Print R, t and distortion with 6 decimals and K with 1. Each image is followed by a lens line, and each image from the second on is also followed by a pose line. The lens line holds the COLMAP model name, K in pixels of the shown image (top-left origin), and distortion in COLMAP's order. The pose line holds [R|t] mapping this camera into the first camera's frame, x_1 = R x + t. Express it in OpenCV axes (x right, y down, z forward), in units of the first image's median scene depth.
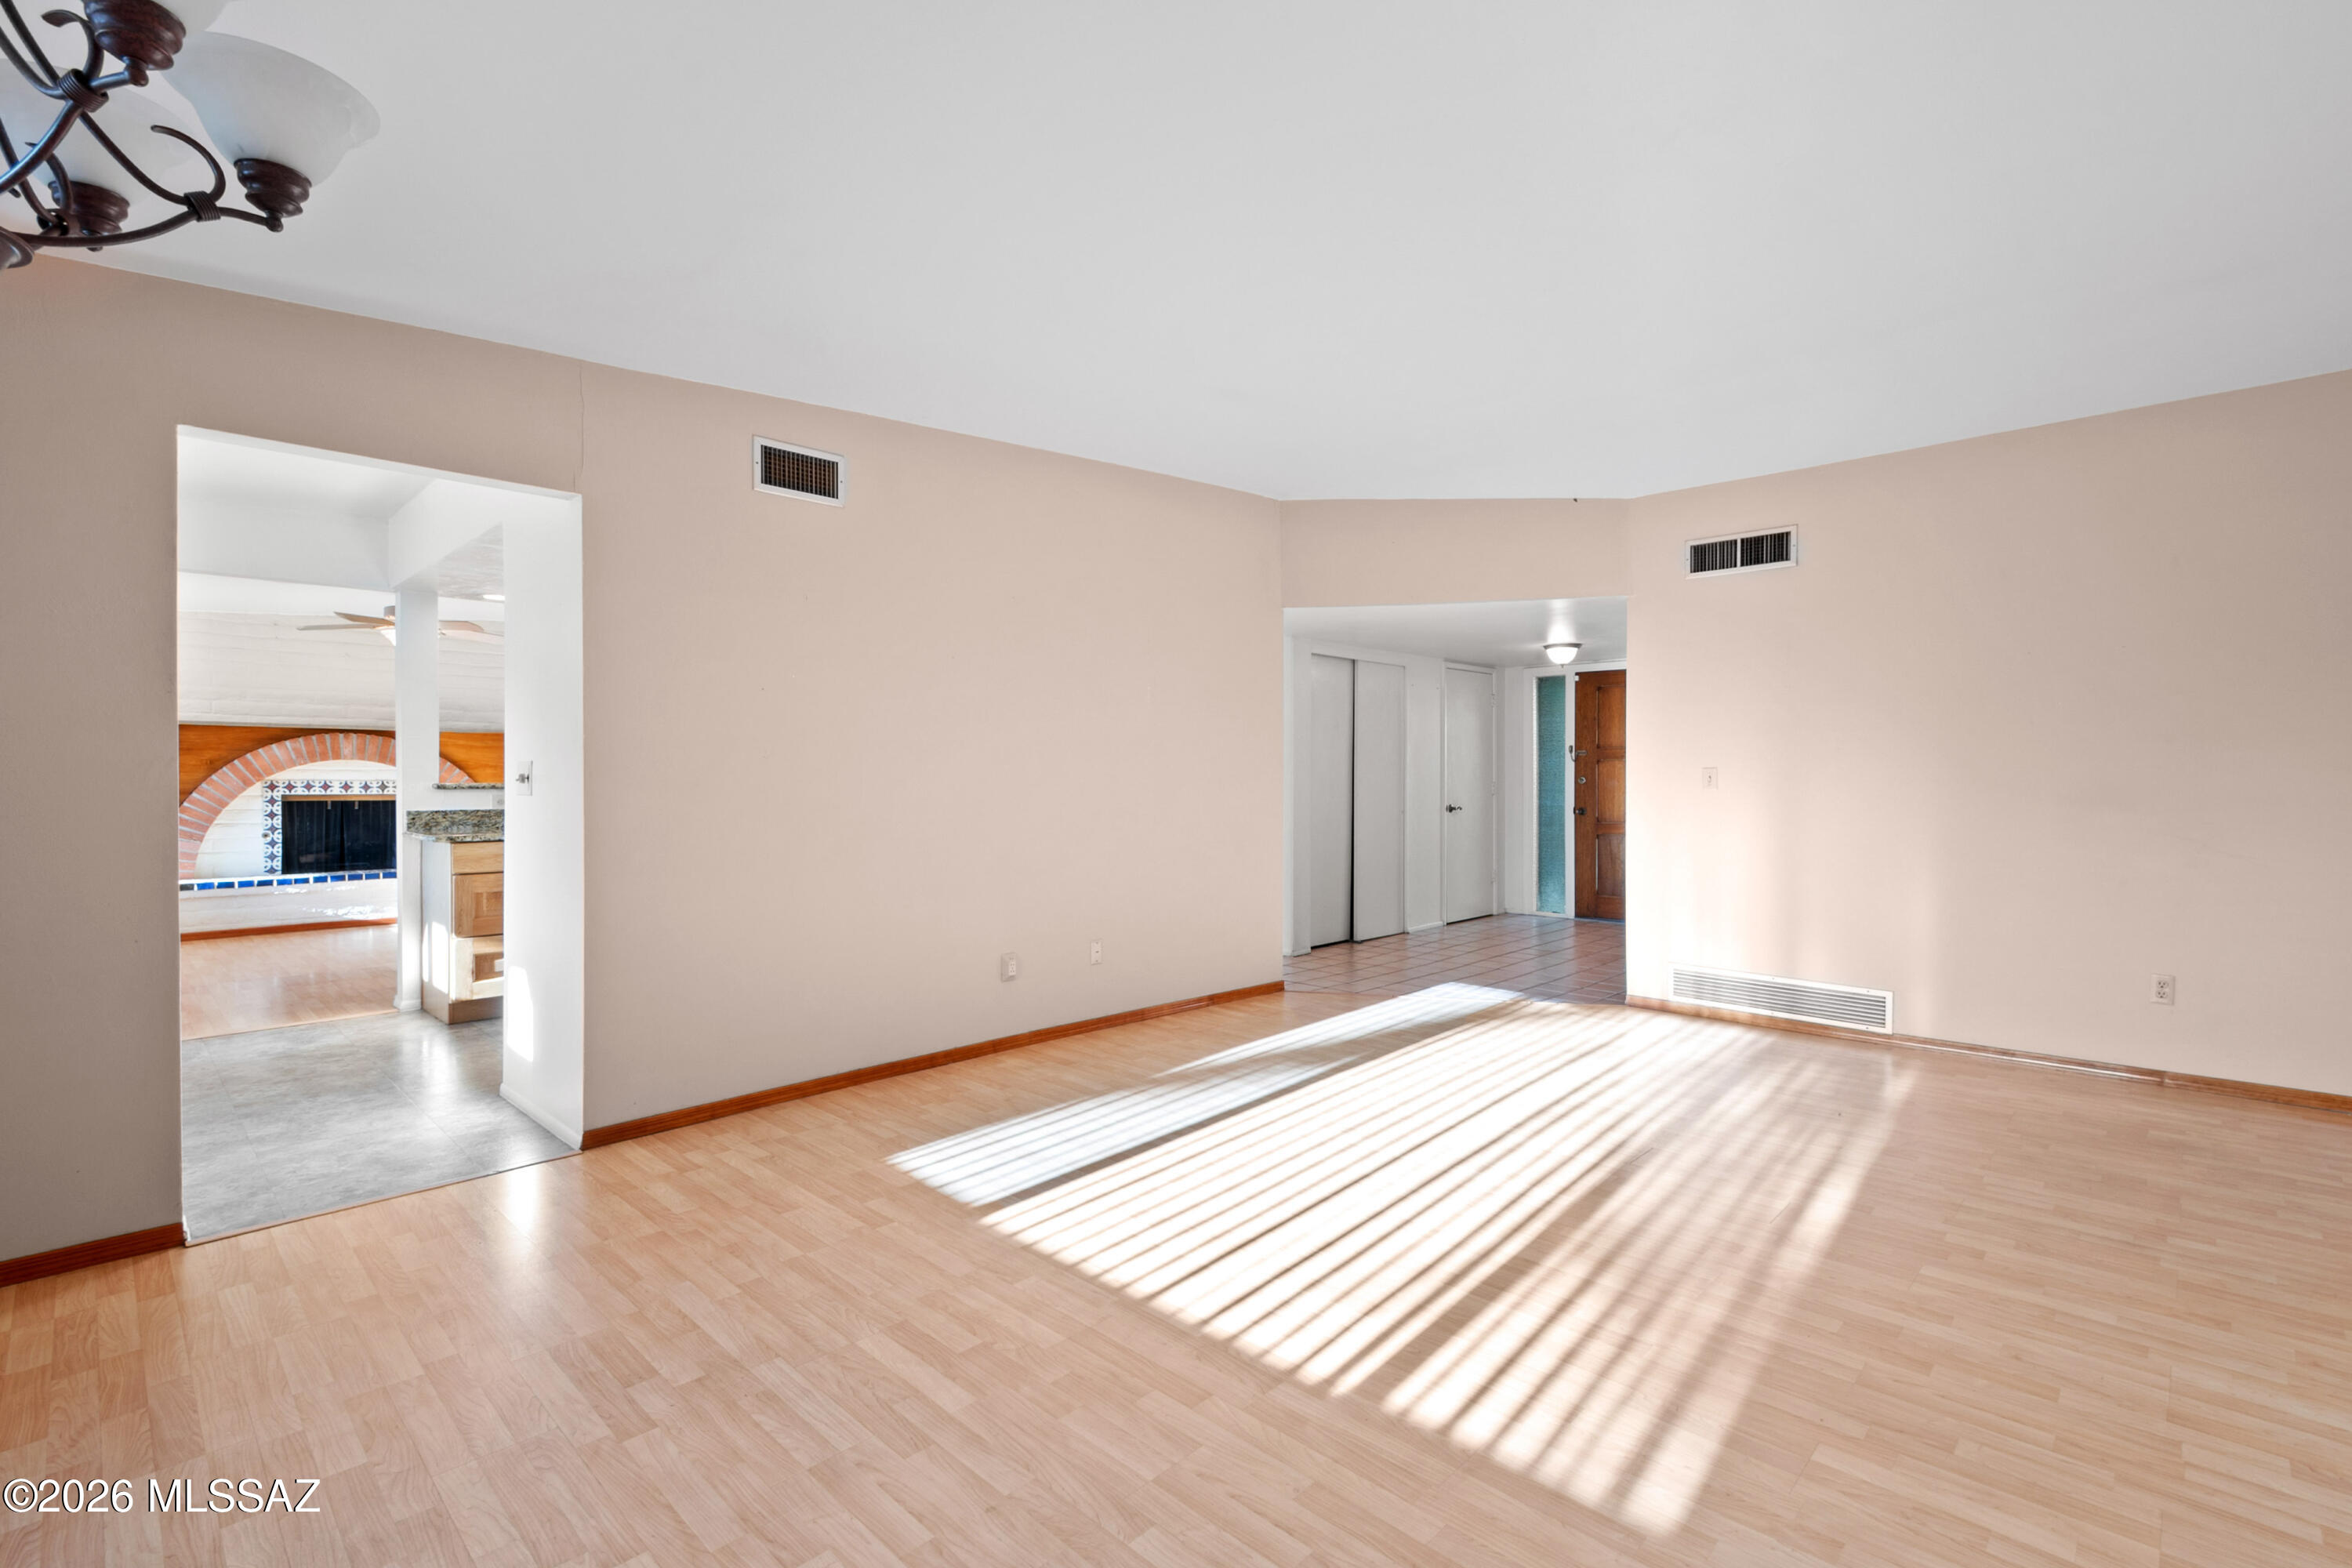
lens RADIAL K [[1056.4, 0, 1171.6], [0, 1056.4, 772.6], [0, 0, 1]] dist [0.008681, -0.005055]
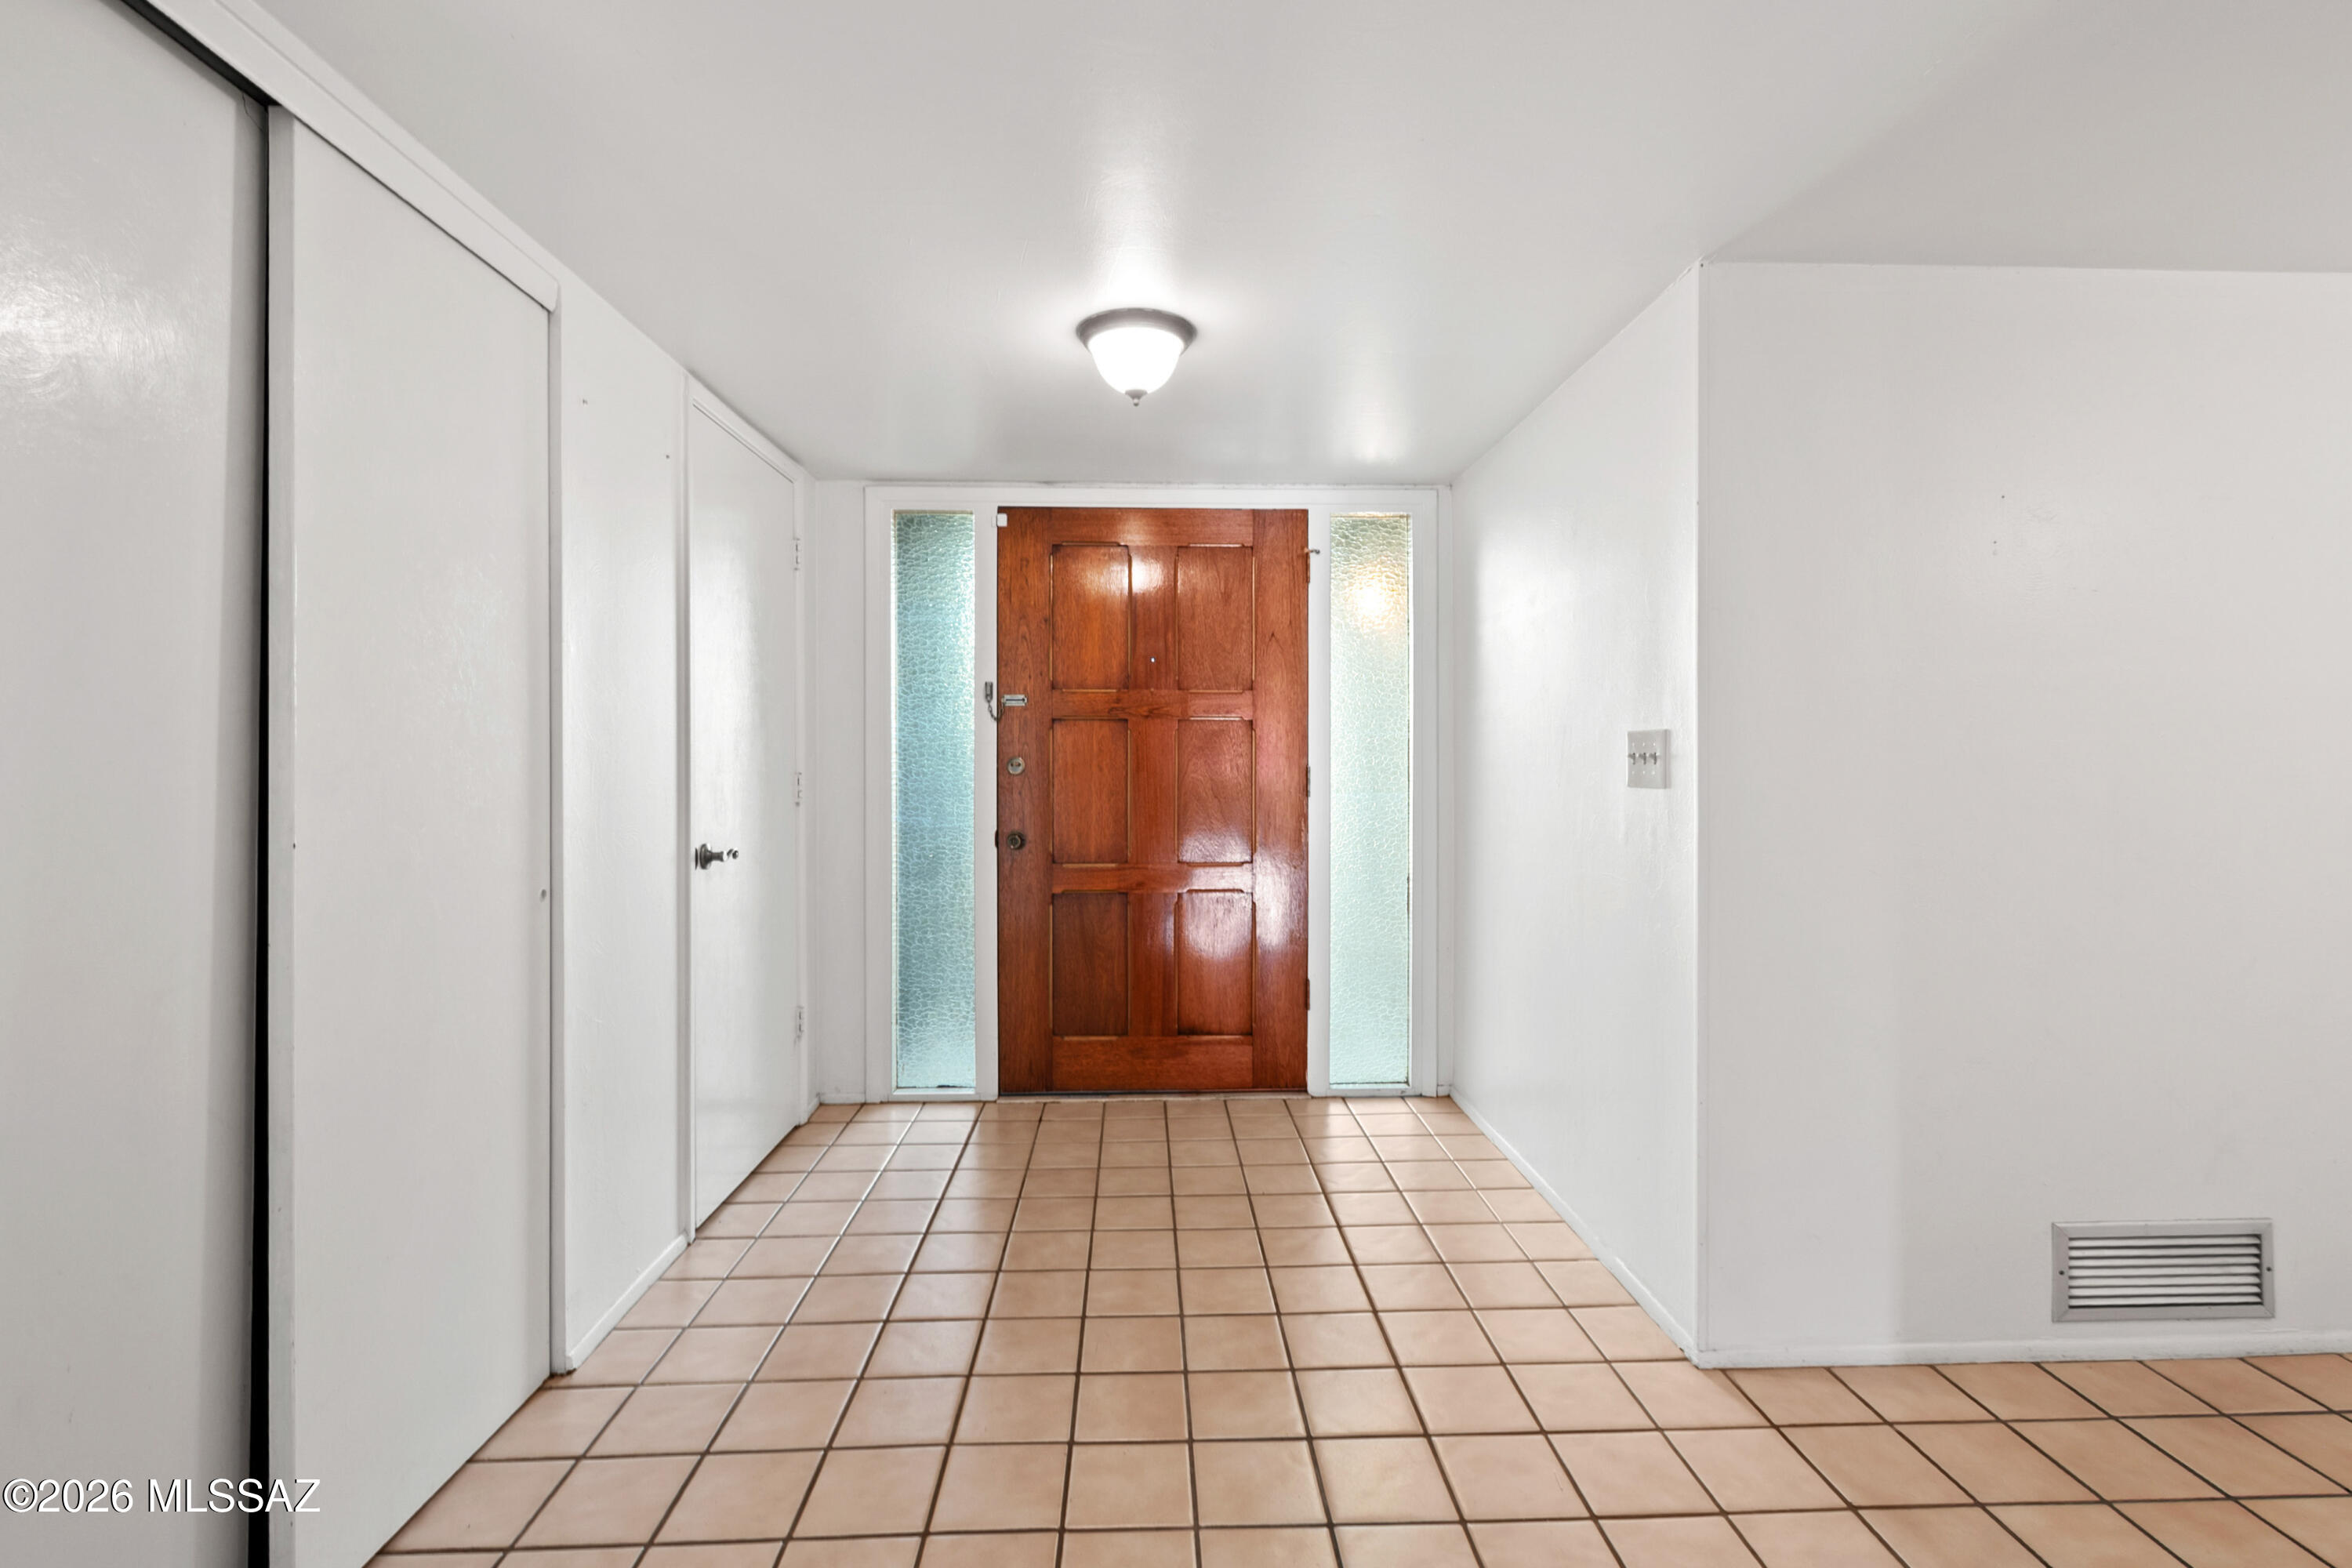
lens RADIAL K [[1056.4, 0, 1167.5], [0, 1056.4, 765.4], [0, 0, 1]] dist [0.008681, -0.005055]
pose [[0.697919, -0.005022, 0.716159, 0.350676], [-0.000452, 0.999972, 0.007452, 0.011432], [-0.716176, -0.005525, 0.697898, 1.778459]]
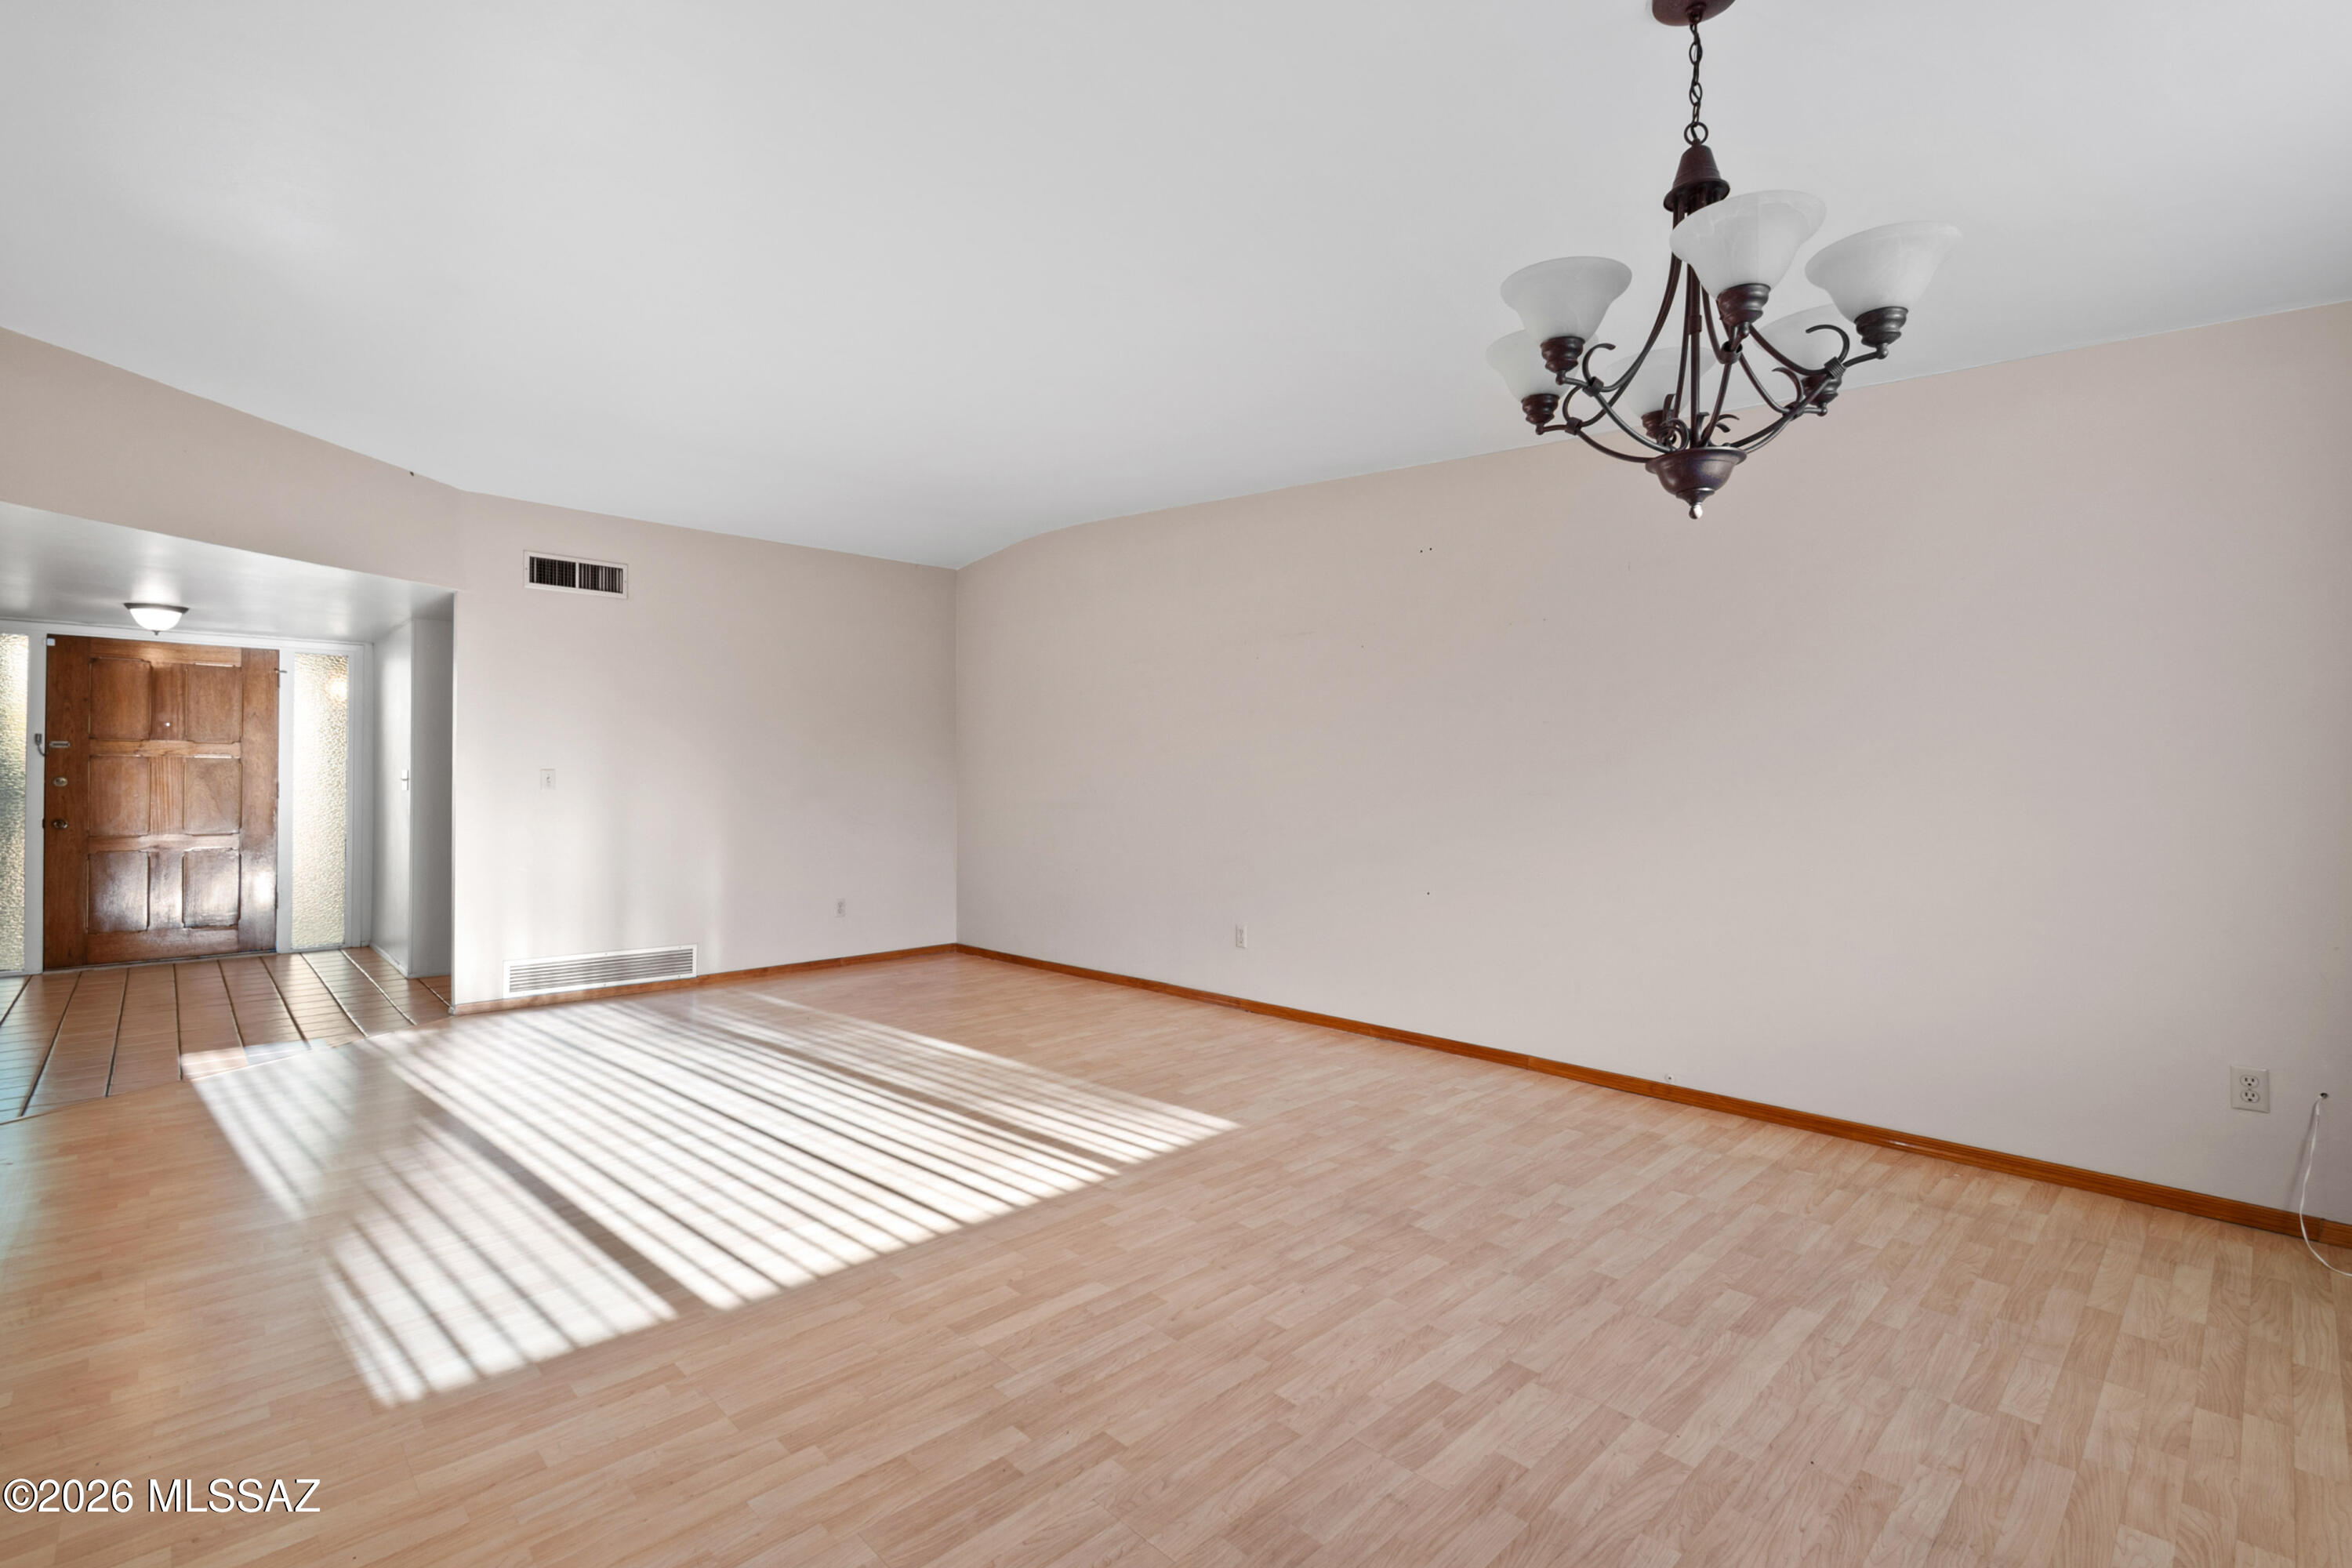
lens RADIAL K [[1056.4, 0, 1178.2], [0, 1056.4, 776.6], [0, 0, 1]] dist [0.008681, -0.005055]
pose [[0.031252, 0.005662, 0.999496, -0.867715], [-0.007848, 0.999955, -0.005420, 0.005127], [-0.999481, -0.007675, 0.031295, 0.531252]]
